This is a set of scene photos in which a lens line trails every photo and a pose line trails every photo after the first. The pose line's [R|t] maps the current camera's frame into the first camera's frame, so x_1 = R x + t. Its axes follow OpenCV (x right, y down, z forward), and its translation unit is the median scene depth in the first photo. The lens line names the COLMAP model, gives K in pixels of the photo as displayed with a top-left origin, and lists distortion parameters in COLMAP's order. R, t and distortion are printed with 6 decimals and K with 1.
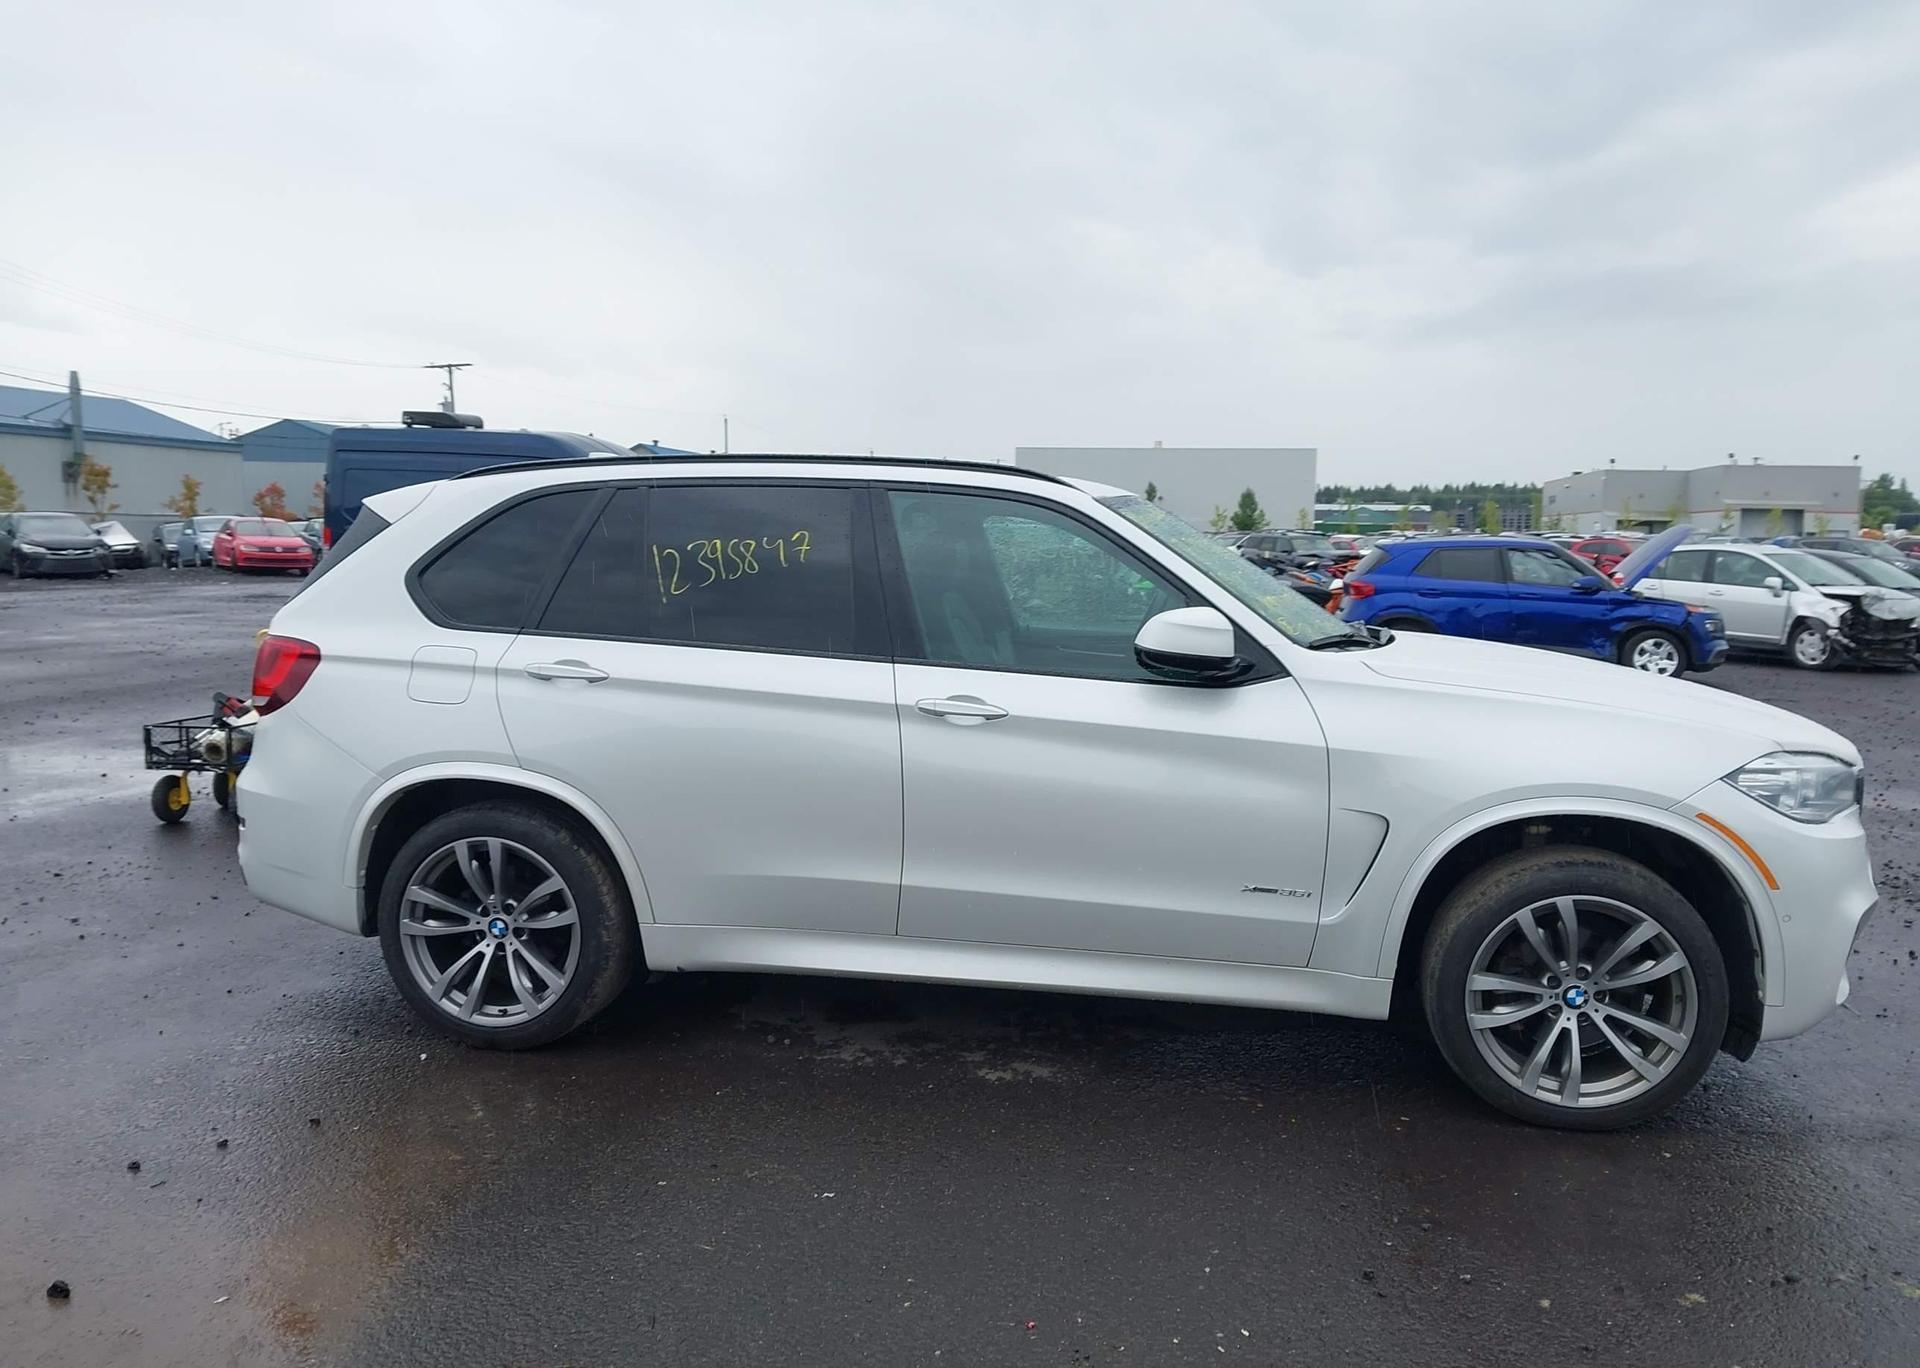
lens RADIAL K [[1554.8, 0, 960.0], [0, 1554.8, 684.0], [0, 0, 1]] dist [0.058372, -0.105379]
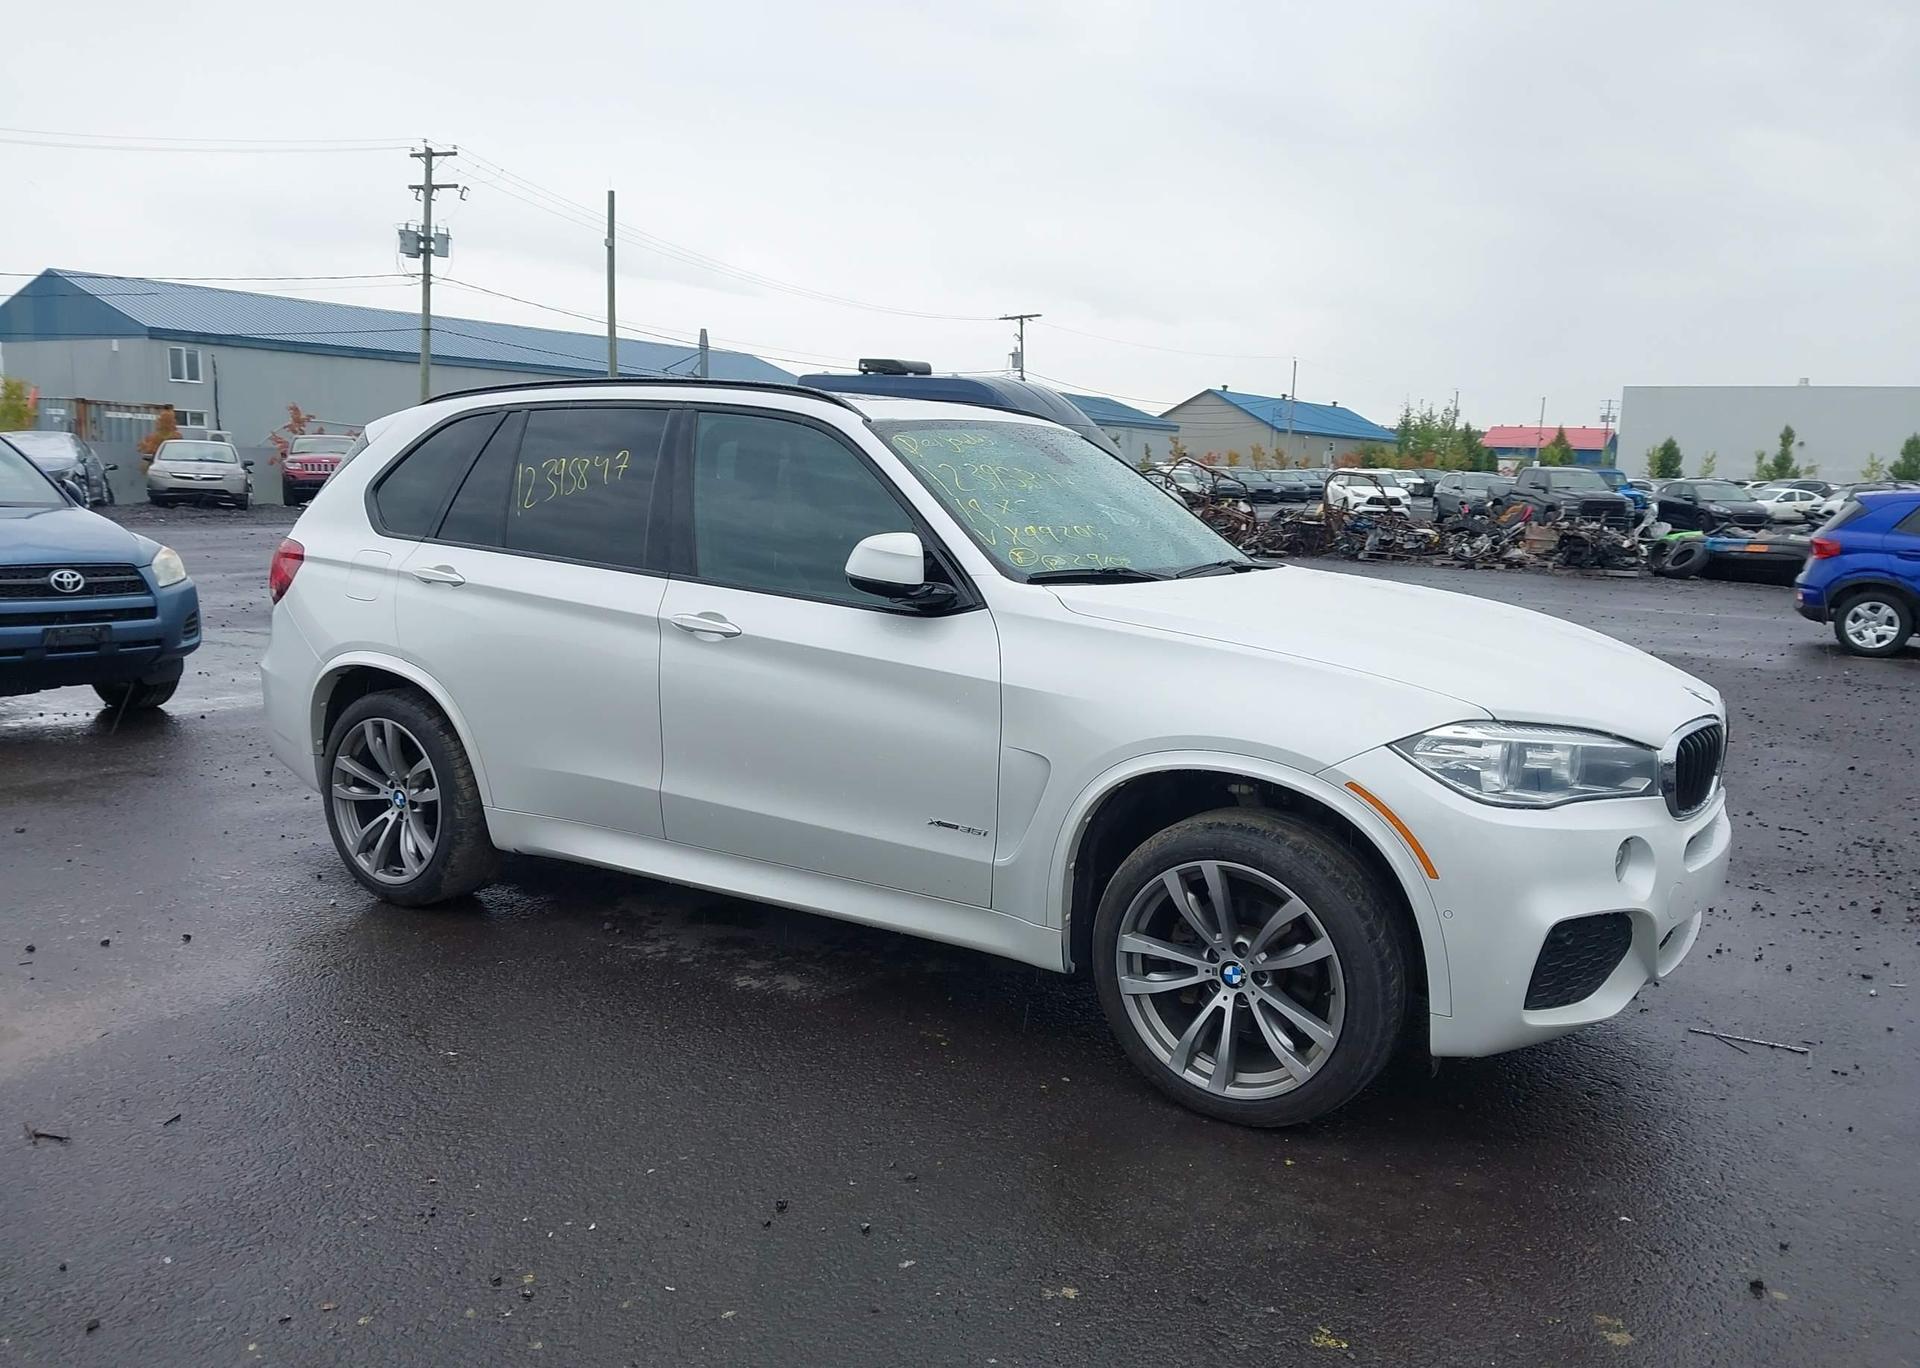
lens RADIAL K [[1541.3, 0, 960.0], [0, 1541.3, 684.0], [0, 0, 1]] dist [0.070722, -0.105718]
pose [[0.924487, 0.063534, -0.375881, 0.519114], [-0.050398, 0.997729, 0.044689, 0.000089], [0.377866, -0.022371, 0.925590, 0.103573]]
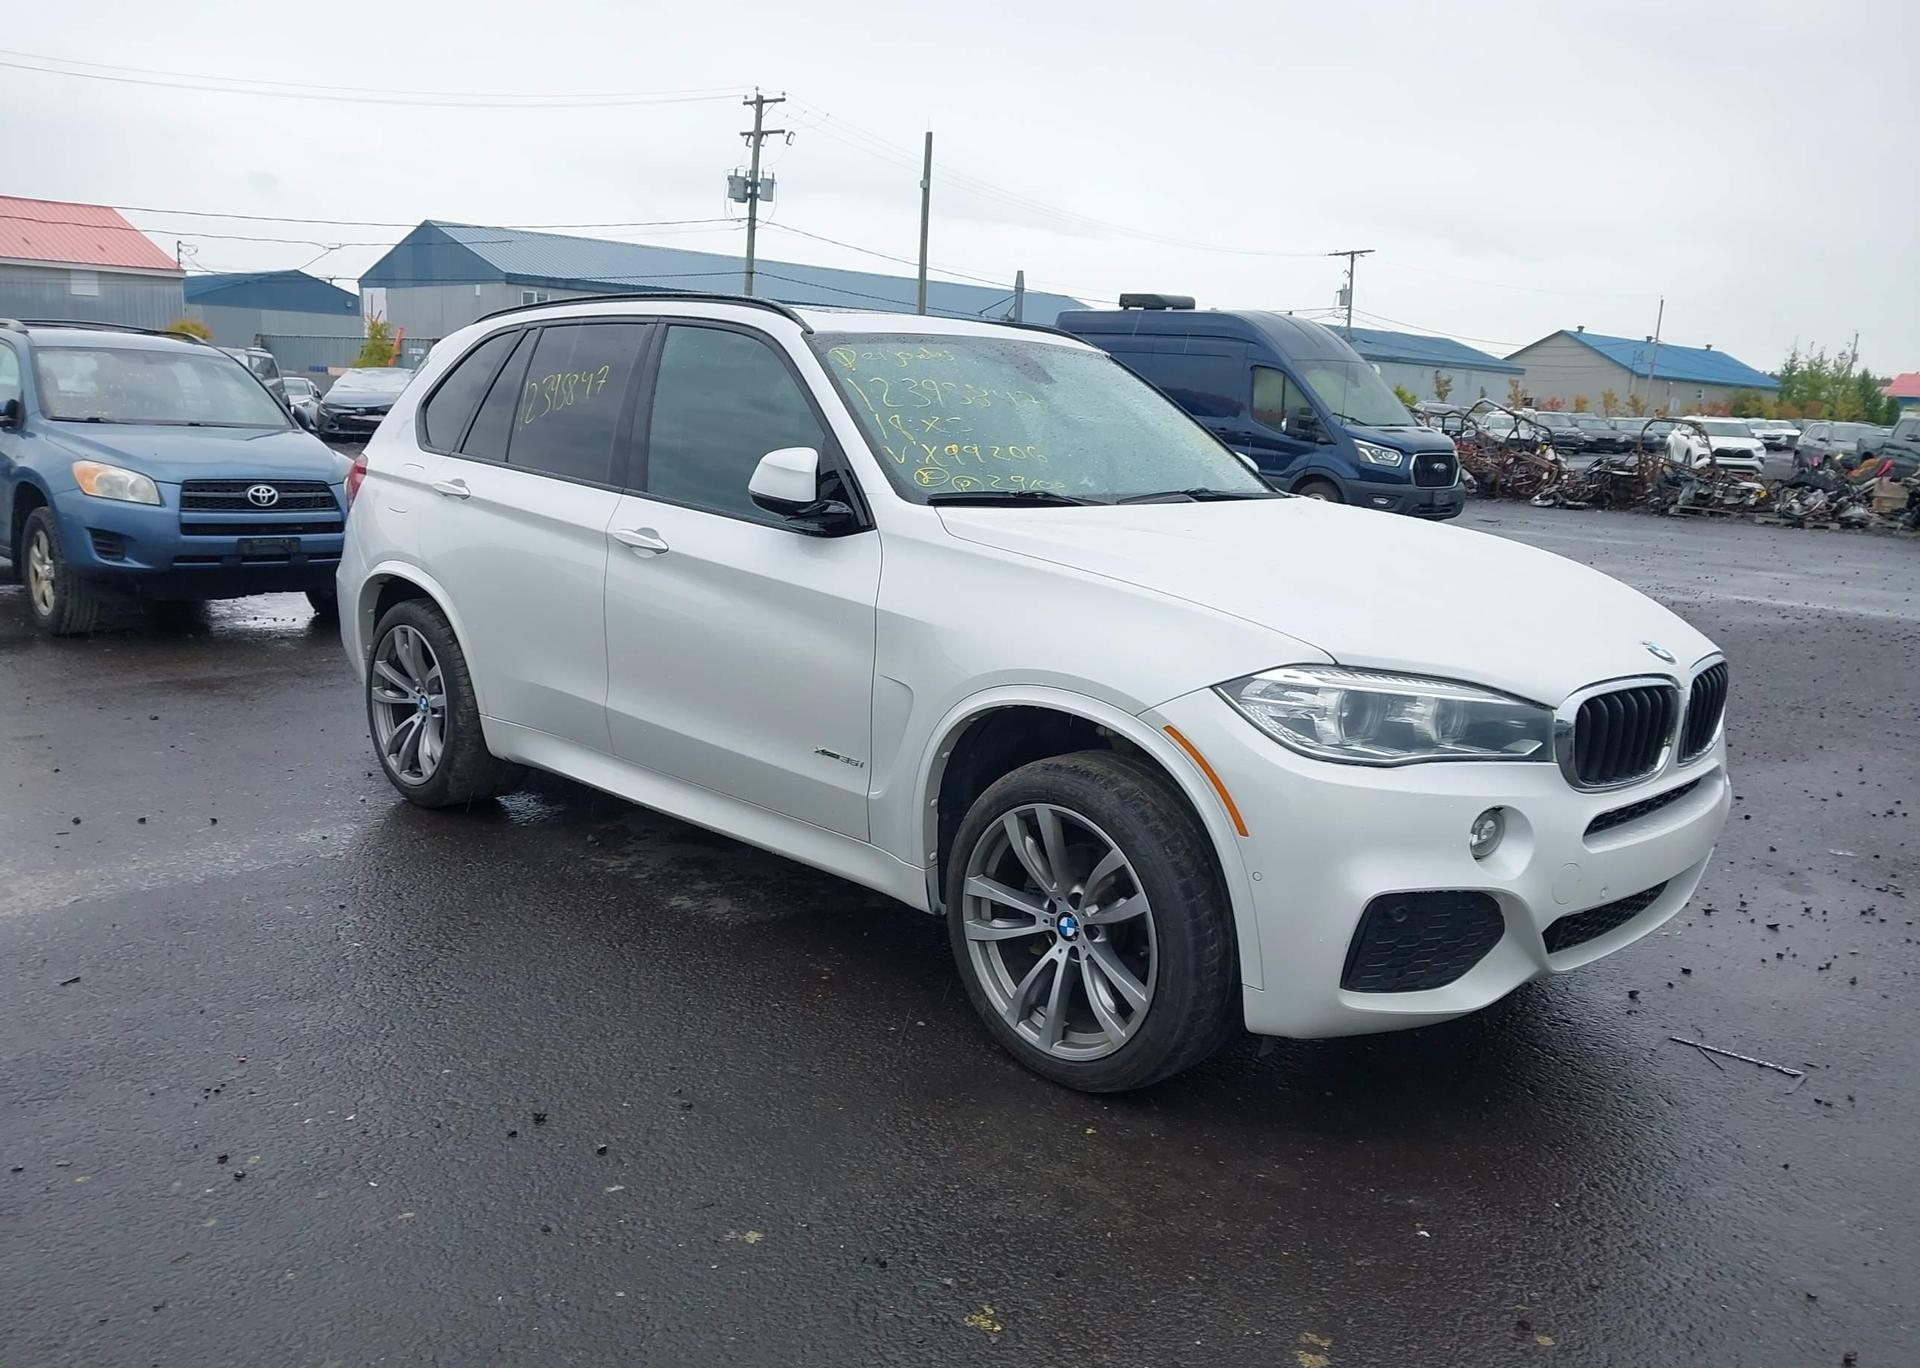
lens RADIAL K [[1554.8, 0, 960.0], [0, 1554.8, 684.0], [0, 0, 1]] dist [0.058372, -0.105379]
pose [[0.819746, 0.118507, -0.560332, 0.724153], [-0.080877, 0.992507, 0.091590, -0.001979], [0.566987, -0.029763, 0.823189, 0.253711]]
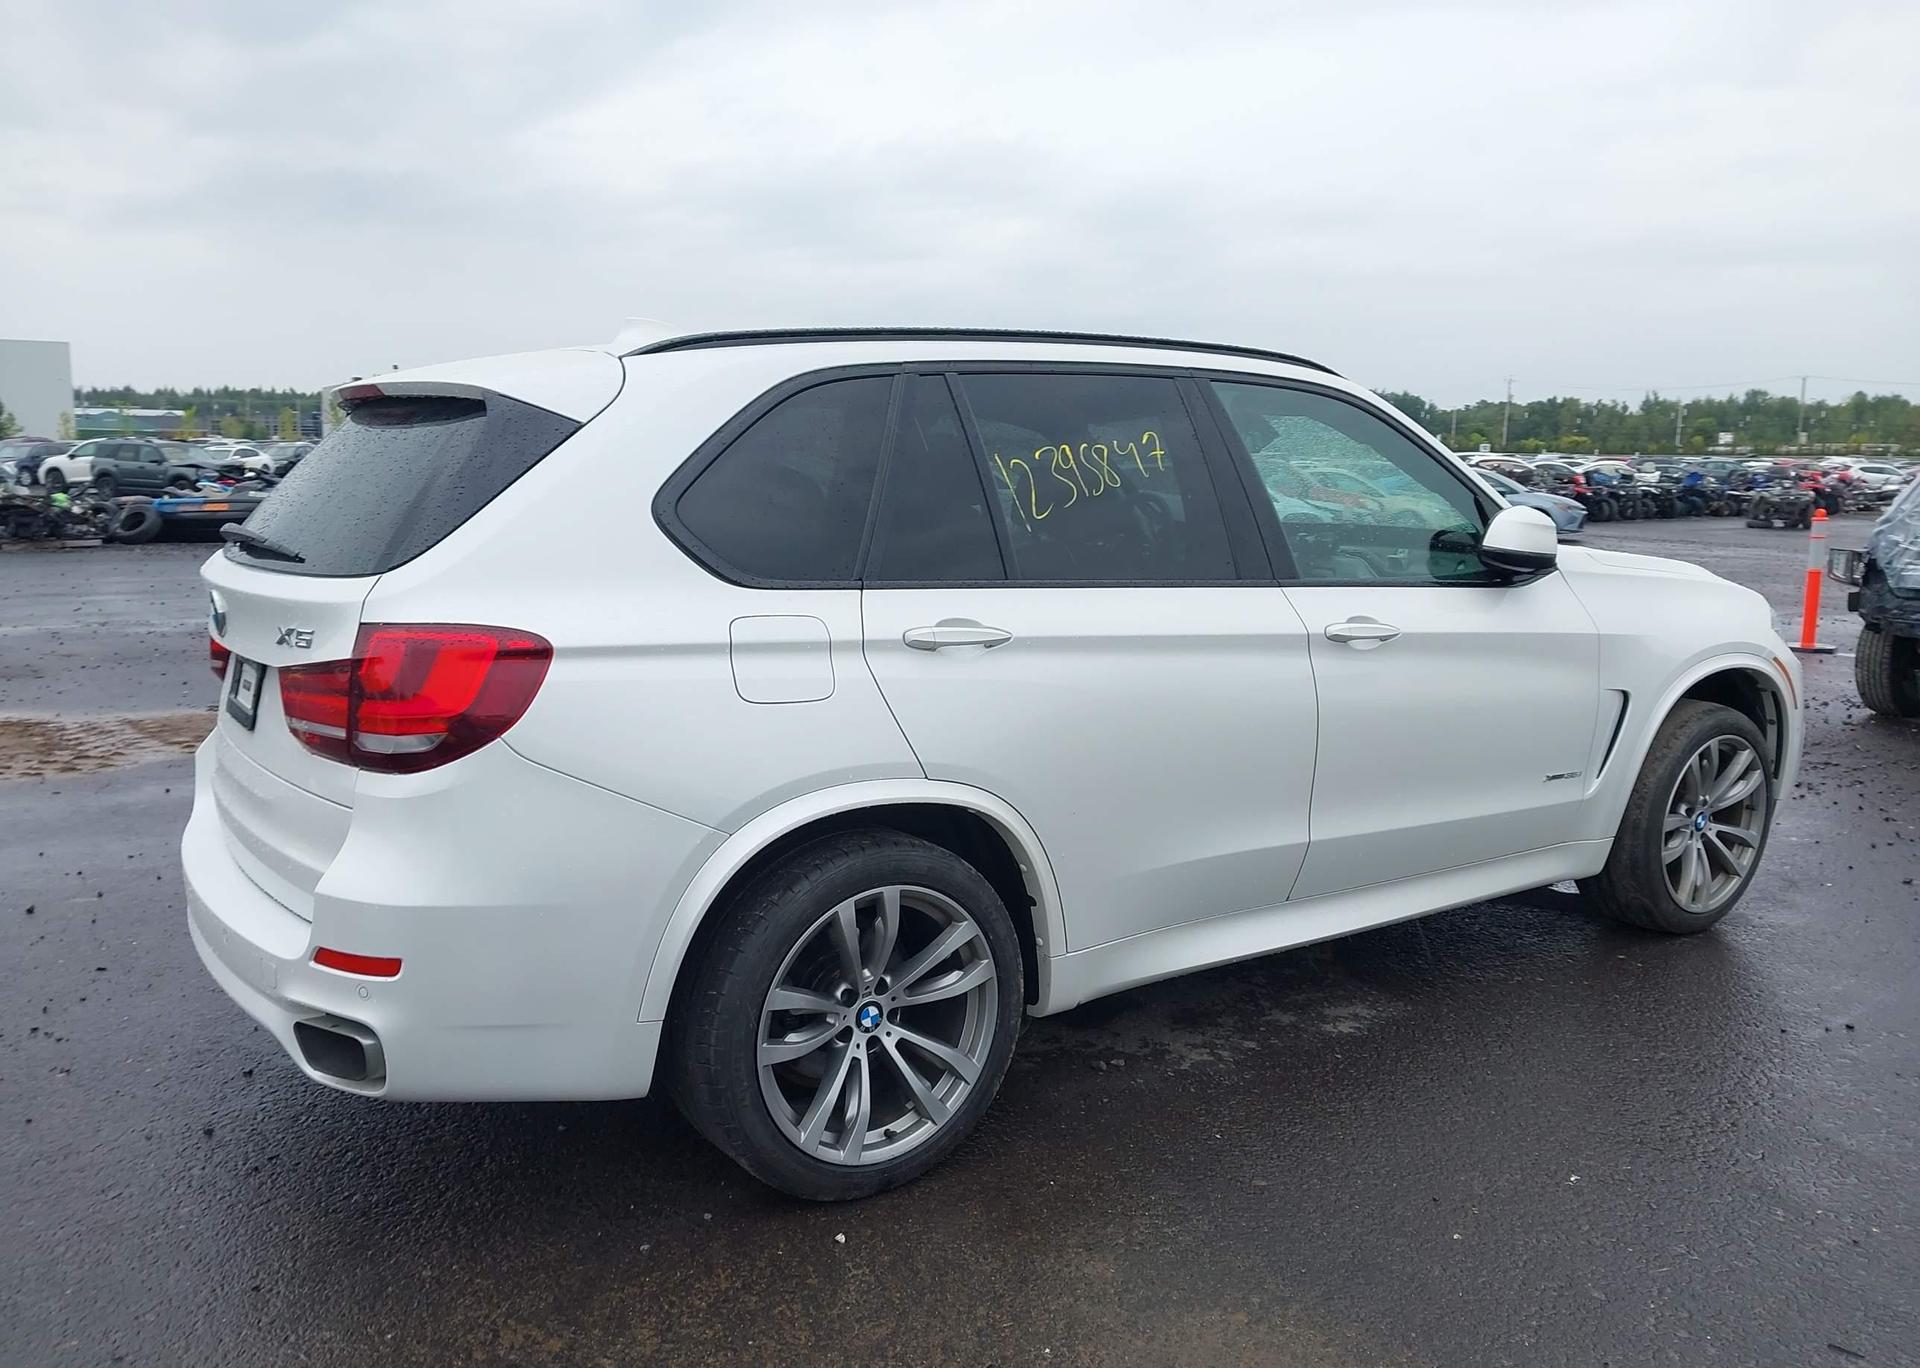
lens RADIAL K [[1526.6, 0, 988.6], [0, 1526.6, 701.7], [0, 0, 1]] dist [0.038025, -0.050889]
pose [[0.705188, -0.125379, 0.697847, -0.729227], [0.072254, 0.991825, 0.105182, -0.049832], [-0.705329, -0.023751, 0.708482, 0.501111]]
